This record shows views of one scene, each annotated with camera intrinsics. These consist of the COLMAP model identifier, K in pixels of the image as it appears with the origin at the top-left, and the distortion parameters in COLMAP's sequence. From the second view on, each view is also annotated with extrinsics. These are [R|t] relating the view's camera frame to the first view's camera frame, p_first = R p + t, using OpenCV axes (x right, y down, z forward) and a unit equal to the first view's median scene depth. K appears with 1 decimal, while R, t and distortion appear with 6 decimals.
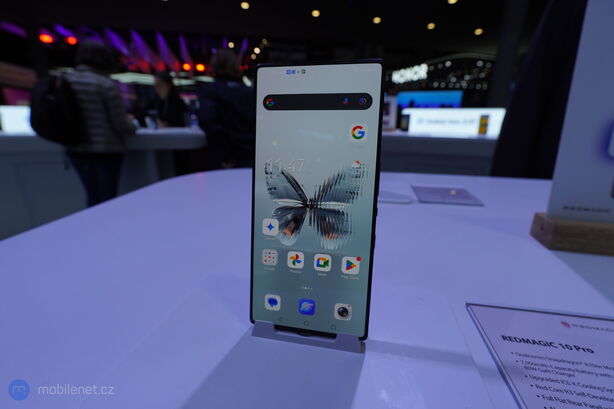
lens RADIAL K [[277.7, 0, 307.0], [0, 277.7, 204.5], [0, 0, 1]] dist [-0.027089, 0.015791]
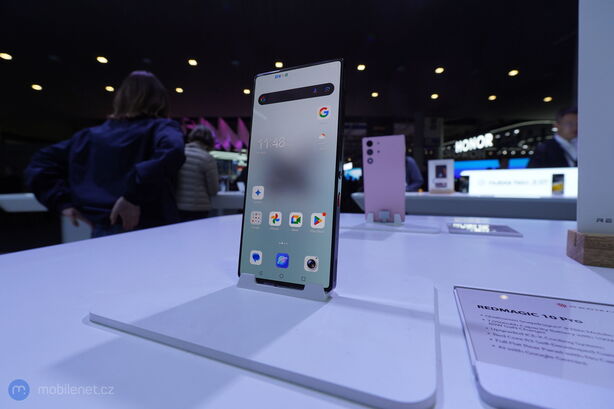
lens RADIAL K [[272.1, 0, 309.6], [0, 272.1, 208.3], [0, 0, 1]] dist [-0.000296, -0.000089]
pose [[0.980820, 0.004591, -0.194863, 0.336206], [-0.045802, 0.977159, -0.207513, 0.397234], [0.189459, 0.212458, 0.958628, -0.105232]]
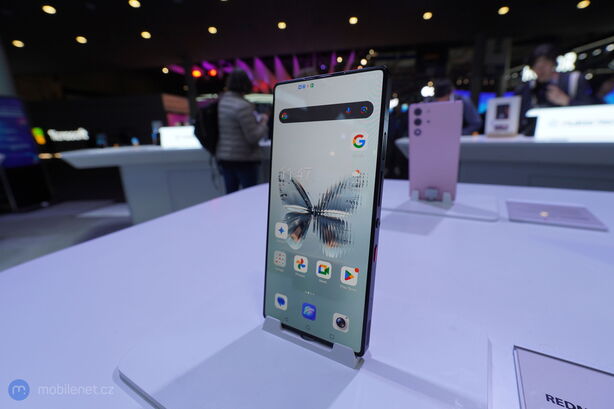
lens RADIAL K [[277.7, 0, 307.0], [0, 277.7, 204.5], [0, 0, 1]] dist [-0.027089, 0.015791]
pose [[0.940938, 0.049242, -0.334980, 0.324429], [-0.060450, 0.997904, -0.023109, -0.001003], [0.333140, 0.041994, 0.941942, 0.015444]]
